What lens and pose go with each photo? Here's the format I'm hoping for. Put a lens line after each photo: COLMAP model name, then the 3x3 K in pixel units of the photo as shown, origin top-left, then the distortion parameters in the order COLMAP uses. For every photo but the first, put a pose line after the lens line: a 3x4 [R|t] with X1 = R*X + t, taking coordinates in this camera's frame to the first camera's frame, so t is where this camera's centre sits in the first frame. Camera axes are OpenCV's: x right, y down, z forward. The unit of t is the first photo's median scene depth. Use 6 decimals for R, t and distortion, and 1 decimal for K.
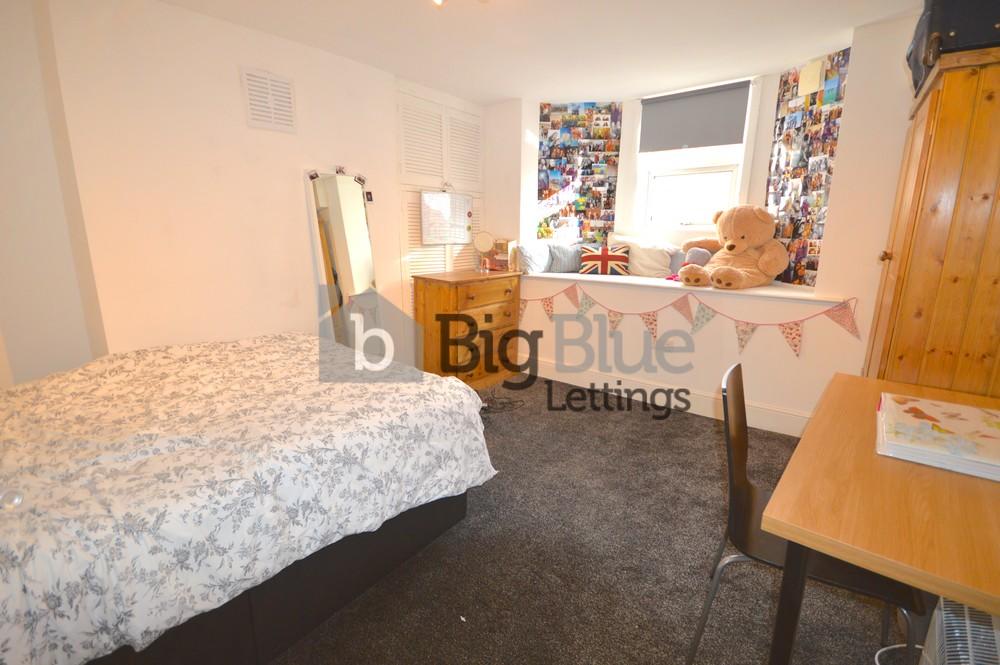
lens RADIAL K [[435.4, 0, 500.0], [0, 435.4, 332.5], [0, 0, 1]] dist [-0.000642, -0.000221]
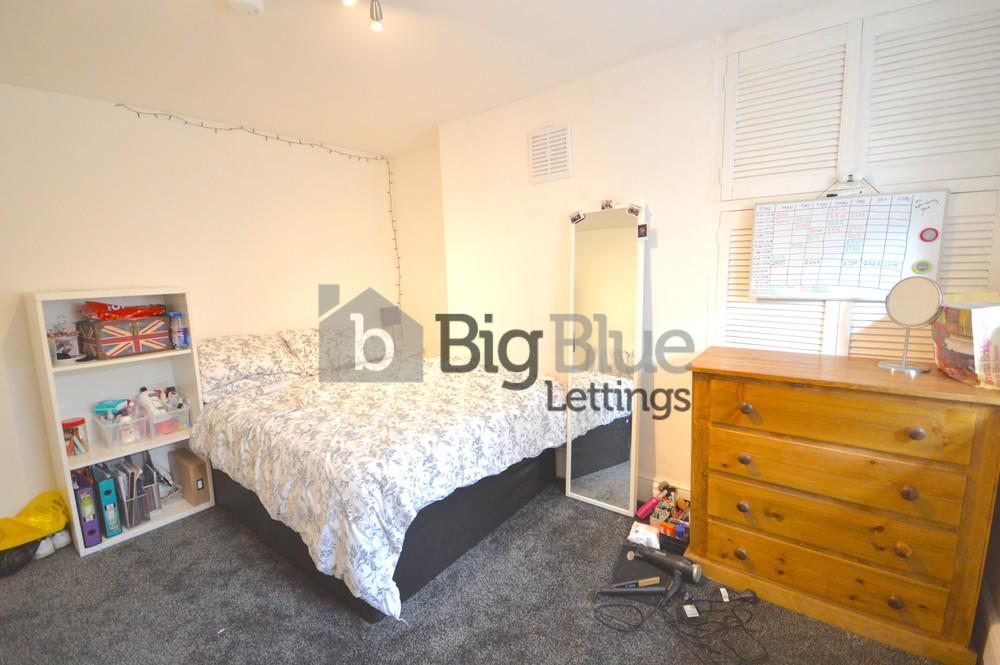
lens RADIAL K [[435.4, 0, 500.0], [0, 435.4, 332.5], [0, 0, 1]] dist [-0.000642, -0.000221]
pose [[0.009975, 0.147324, -0.989038, 0.460963], [-0.200893, 0.969216, 0.142346, -0.200925], [0.979562, 0.197271, 0.039265, 0.766538]]
